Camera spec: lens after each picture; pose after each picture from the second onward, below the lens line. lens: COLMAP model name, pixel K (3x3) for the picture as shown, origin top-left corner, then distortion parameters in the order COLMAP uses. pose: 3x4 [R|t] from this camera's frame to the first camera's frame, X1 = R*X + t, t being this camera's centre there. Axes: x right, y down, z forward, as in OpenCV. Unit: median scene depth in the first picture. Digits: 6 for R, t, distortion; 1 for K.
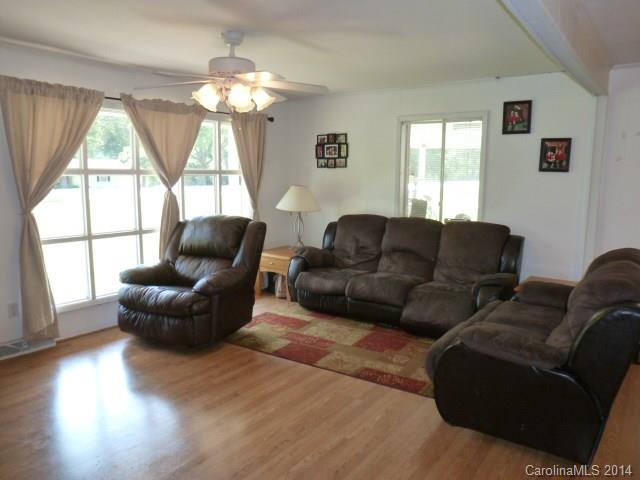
lens RADIAL K [[467.1, 0, 322.4], [0, 467.1, 235.1], [0, 0, 1]] dist [-0.031027, -0.004747]
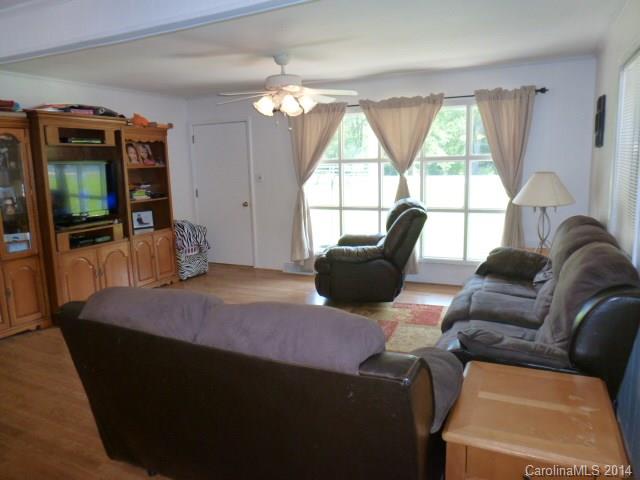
lens RADIAL K [[467.1, 0, 317.5], [0, 467.1, 242.3], [0, 0, 1]] dist [-0.031027, -0.004747]
pose [[0.189497, 0.158027, -0.969081, 0.829222], [-0.098513, 0.985044, 0.141366, -0.082453], [0.976927, 0.068679, 0.202231, 0.616775]]
